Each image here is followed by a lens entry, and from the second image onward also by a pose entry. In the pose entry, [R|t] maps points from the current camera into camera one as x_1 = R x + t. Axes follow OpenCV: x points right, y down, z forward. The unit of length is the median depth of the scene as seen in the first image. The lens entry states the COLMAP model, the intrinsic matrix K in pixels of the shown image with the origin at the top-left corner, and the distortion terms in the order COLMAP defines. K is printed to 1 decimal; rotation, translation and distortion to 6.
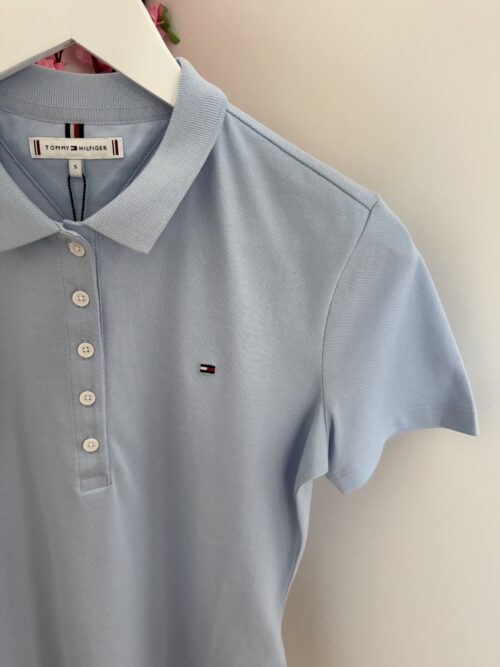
lens RADIAL K [[475.1, 0, 261.3], [0, 475.1, 348.0], [0, 0, 1]] dist [0.037724, -0.097050]
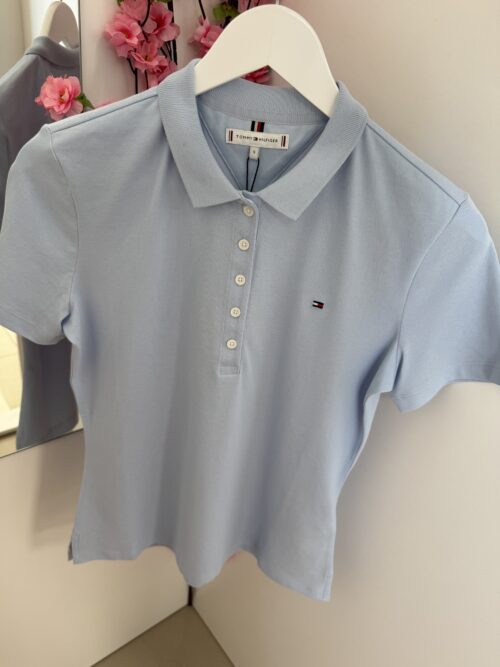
lens RADIAL K [[475.1, 0, 261.3], [0, 475.1, 348.0], [0, 0, 1]] dist [0.037724, -0.097050]
pose [[0.976647, 0.160574, -0.142748, -0.065709], [-0.141580, 0.980740, 0.134555, 0.005381], [0.161605, -0.111202, 0.980570, -0.477329]]
